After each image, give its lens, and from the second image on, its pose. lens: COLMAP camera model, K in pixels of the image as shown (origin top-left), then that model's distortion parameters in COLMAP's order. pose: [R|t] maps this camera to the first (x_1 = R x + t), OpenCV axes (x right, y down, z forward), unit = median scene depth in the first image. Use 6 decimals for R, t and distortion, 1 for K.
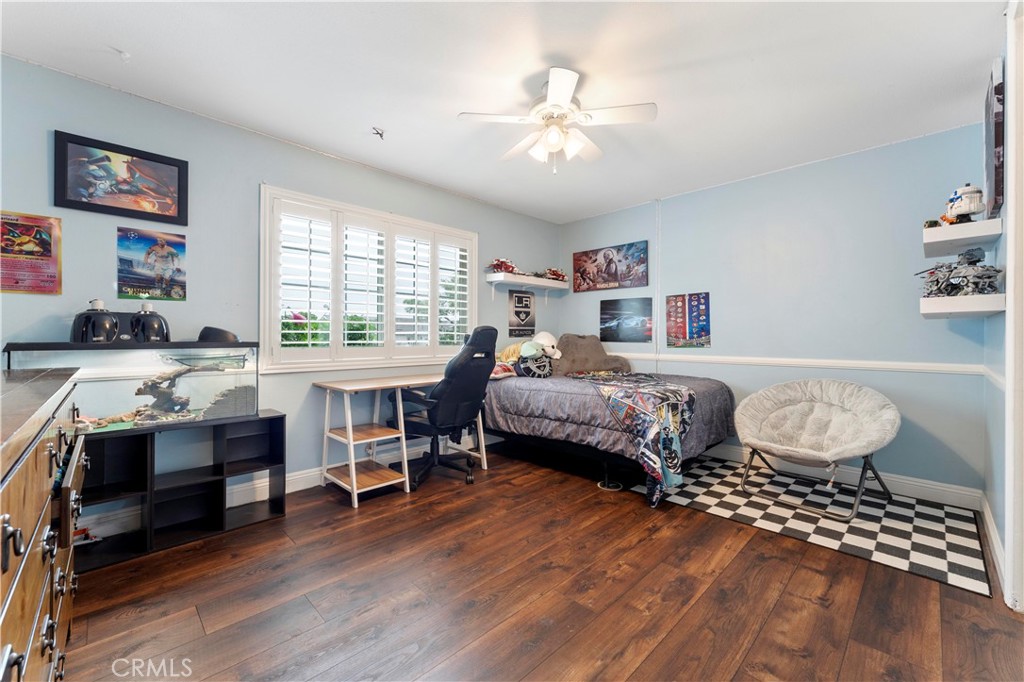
lens RADIAL K [[415.5, 0, 516.5], [0, 415.5, 336.2], [0, 0, 1]] dist [0.002726, 0.000463]
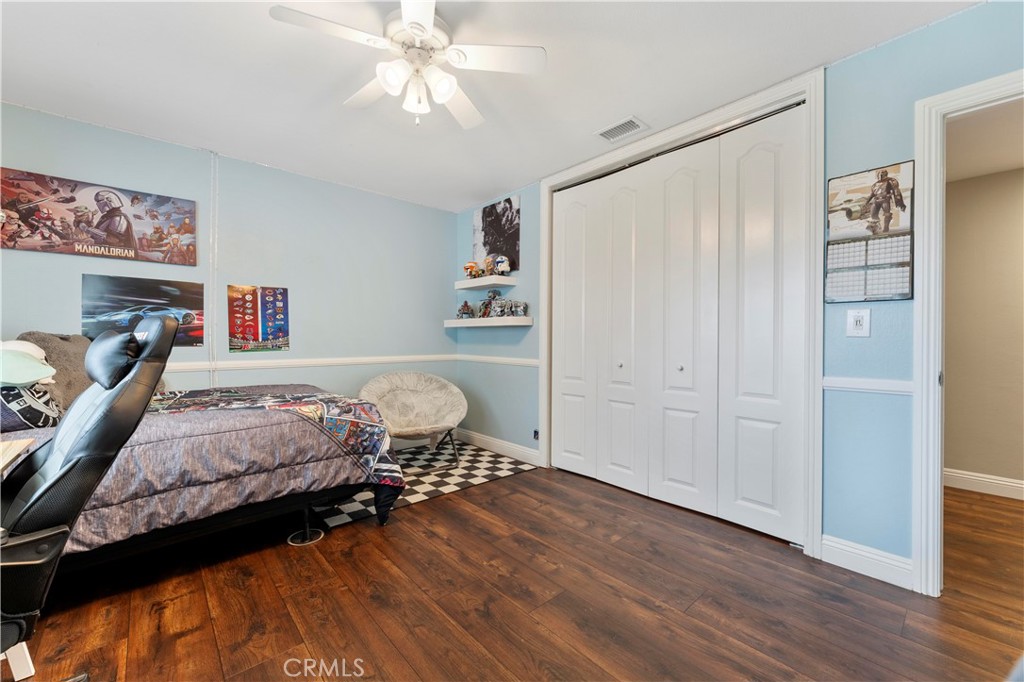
lens RADIAL K [[407.4, 0, 510.8], [0, 407.4, 342.0], [0, 0, 1]] dist [0.001011, 0.000147]
pose [[0.064082, -0.011280, 0.997881, -0.495388], [-0.002765, 0.999930, 0.011480, -0.002381], [-0.997941, -0.003495, 0.064046, 0.601457]]
